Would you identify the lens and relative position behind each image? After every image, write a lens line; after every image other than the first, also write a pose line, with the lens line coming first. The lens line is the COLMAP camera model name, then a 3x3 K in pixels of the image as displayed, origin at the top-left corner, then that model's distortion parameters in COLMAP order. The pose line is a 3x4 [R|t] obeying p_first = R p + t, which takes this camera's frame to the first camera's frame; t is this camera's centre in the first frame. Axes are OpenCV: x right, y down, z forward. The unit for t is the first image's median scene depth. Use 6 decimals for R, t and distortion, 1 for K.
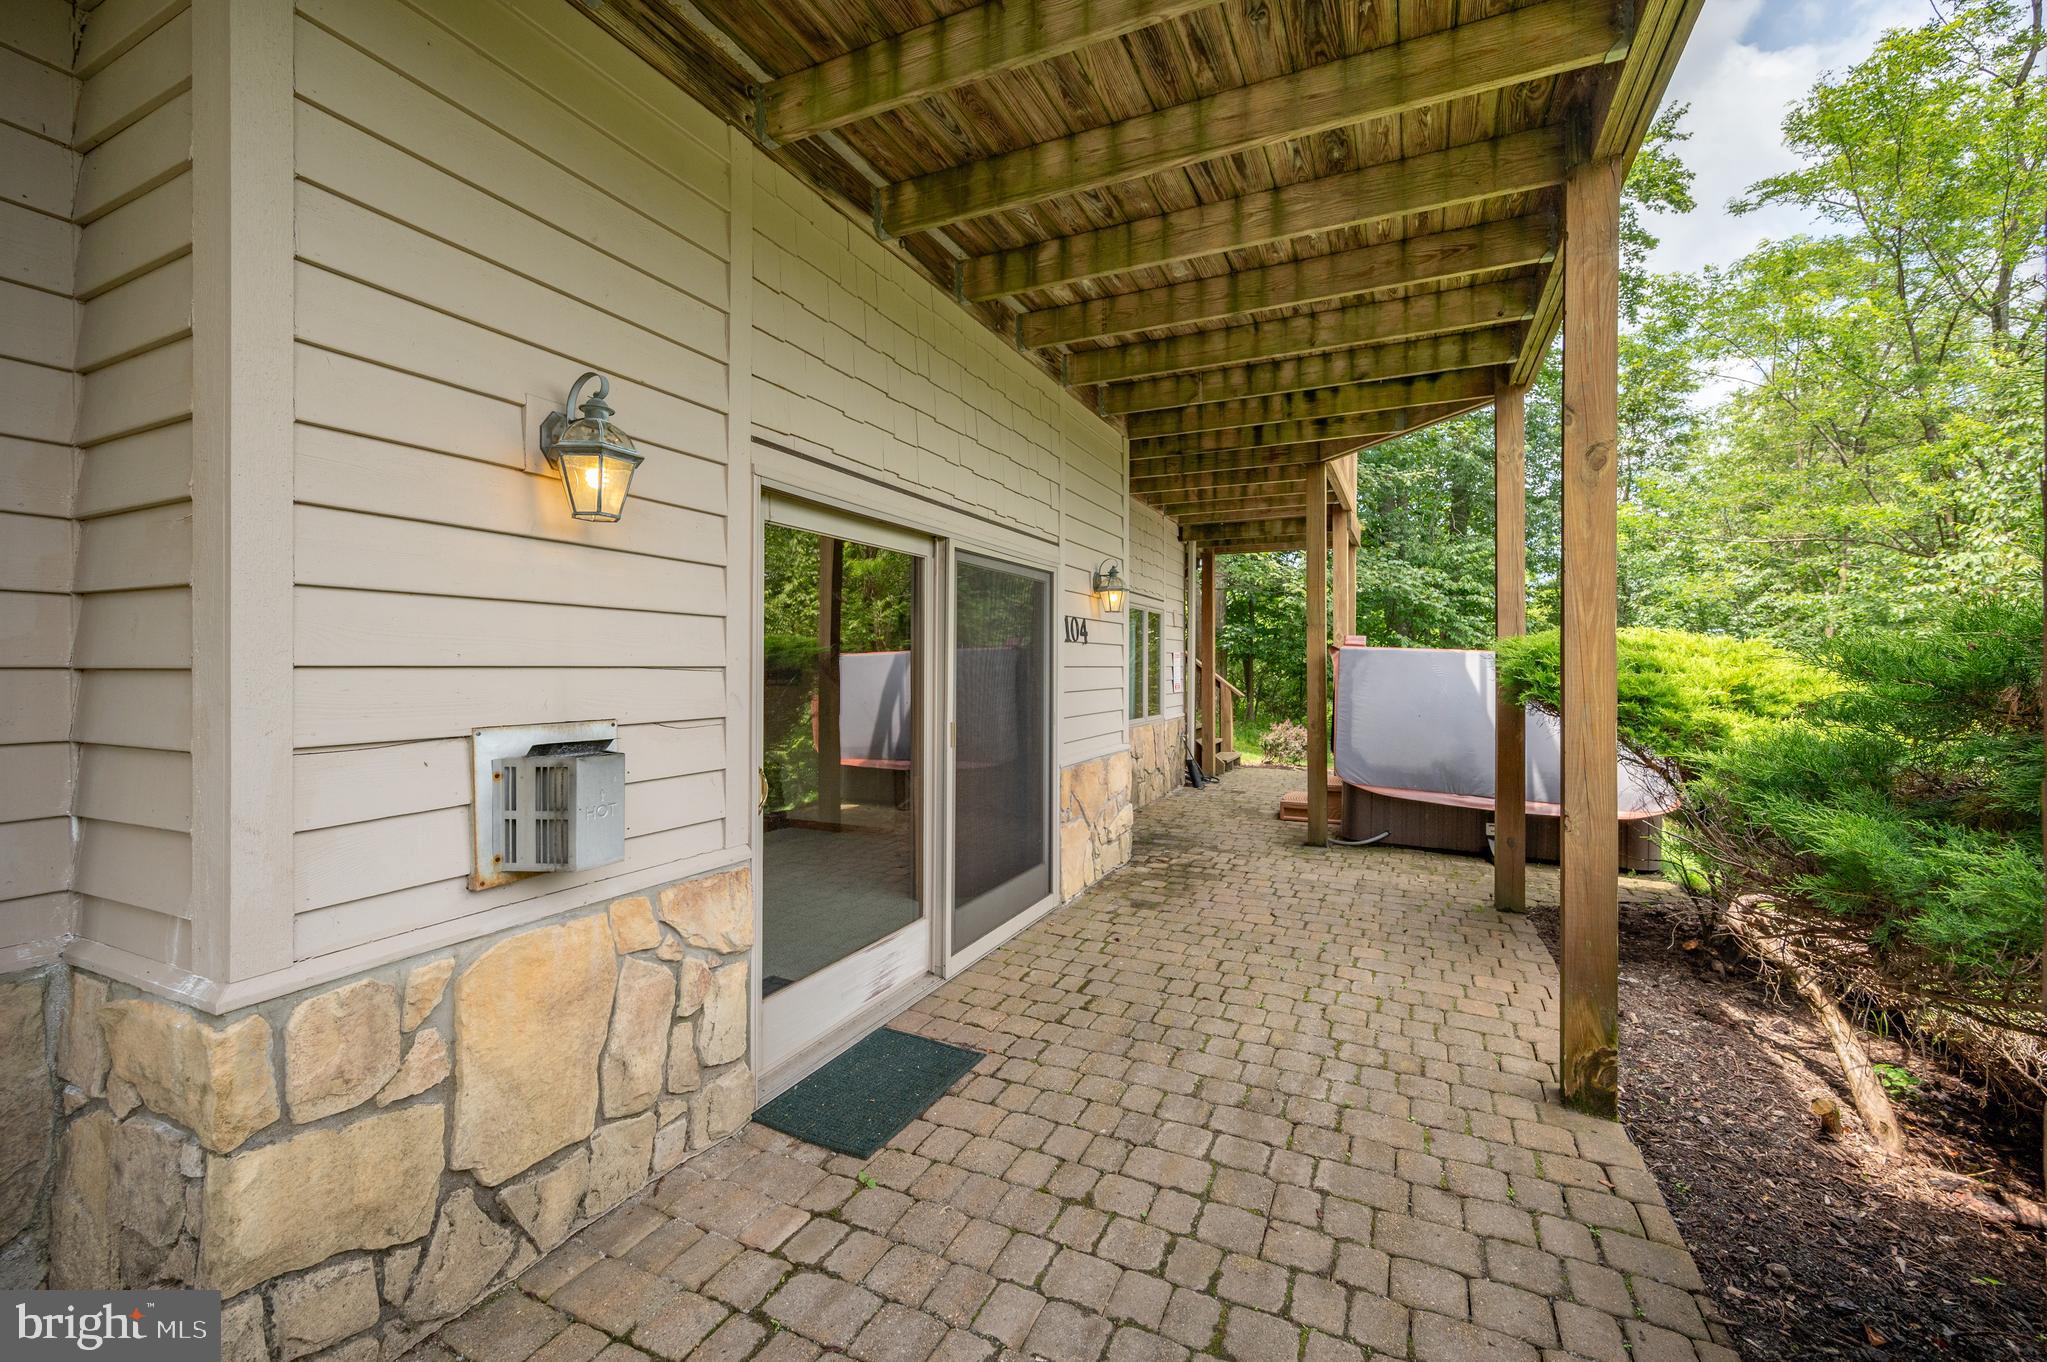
lens RADIAL K [[831.1, 0, 1023.1], [0, 831.1, 666.2], [0, 0, 1]] dist [0.000655, 0.000597]
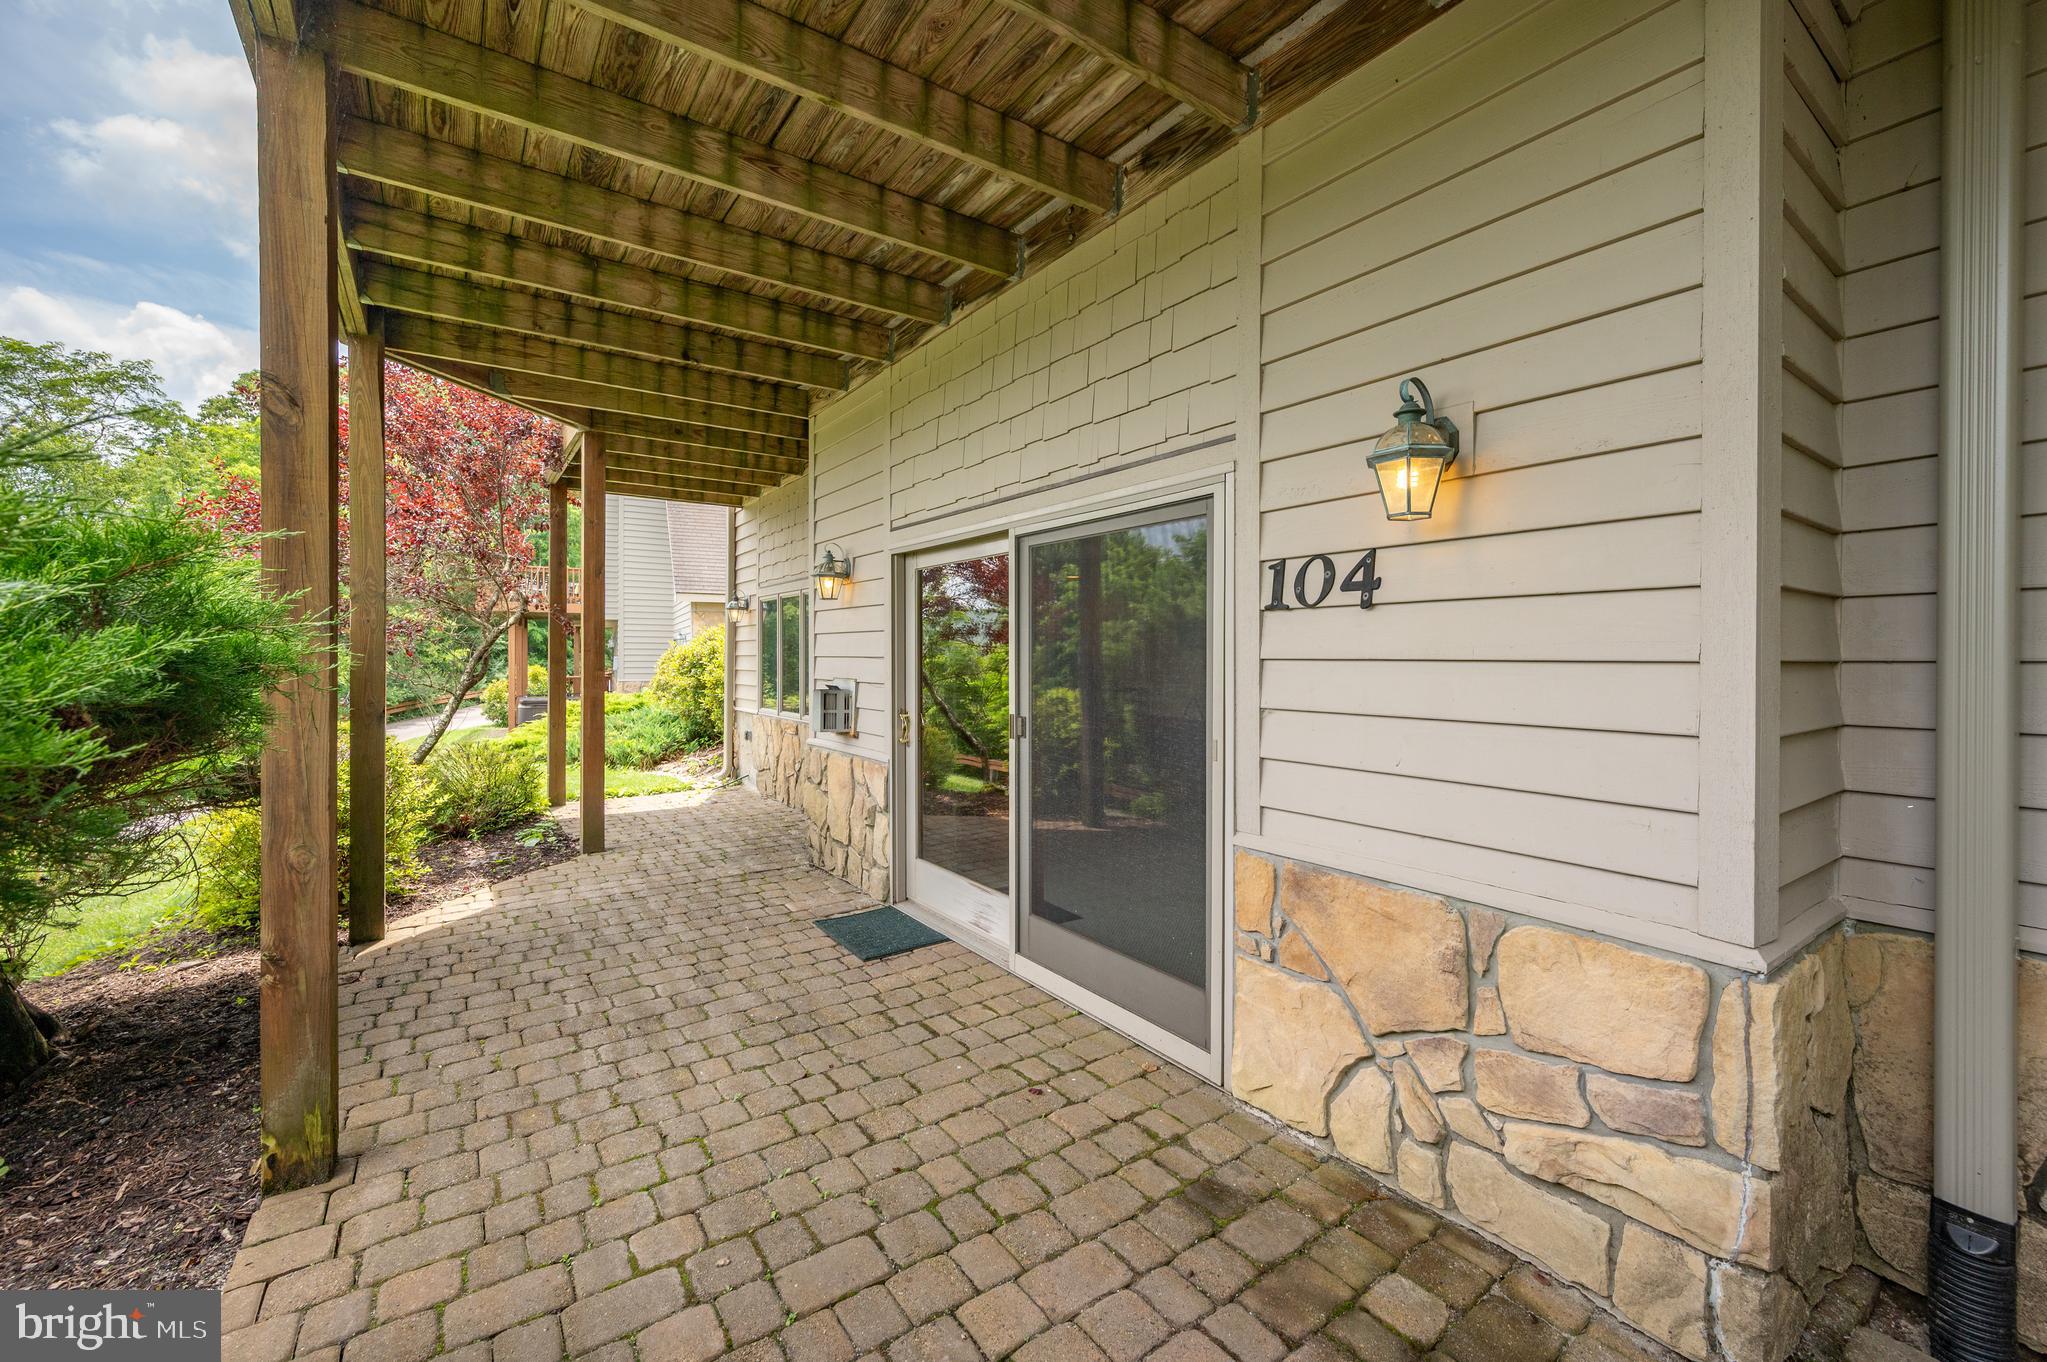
lens RADIAL K [[831.1, 0, 1027.0], [0, 831.1, 662.5], [0, 0, 1]] dist [0.000655, 0.000597]
pose [[-0.492354, 0.004609, -0.870383, 0.849096], [-0.004708, 0.999957, 0.007958, -0.002931], [0.870383, 0.008016, -0.492311, 1.660783]]
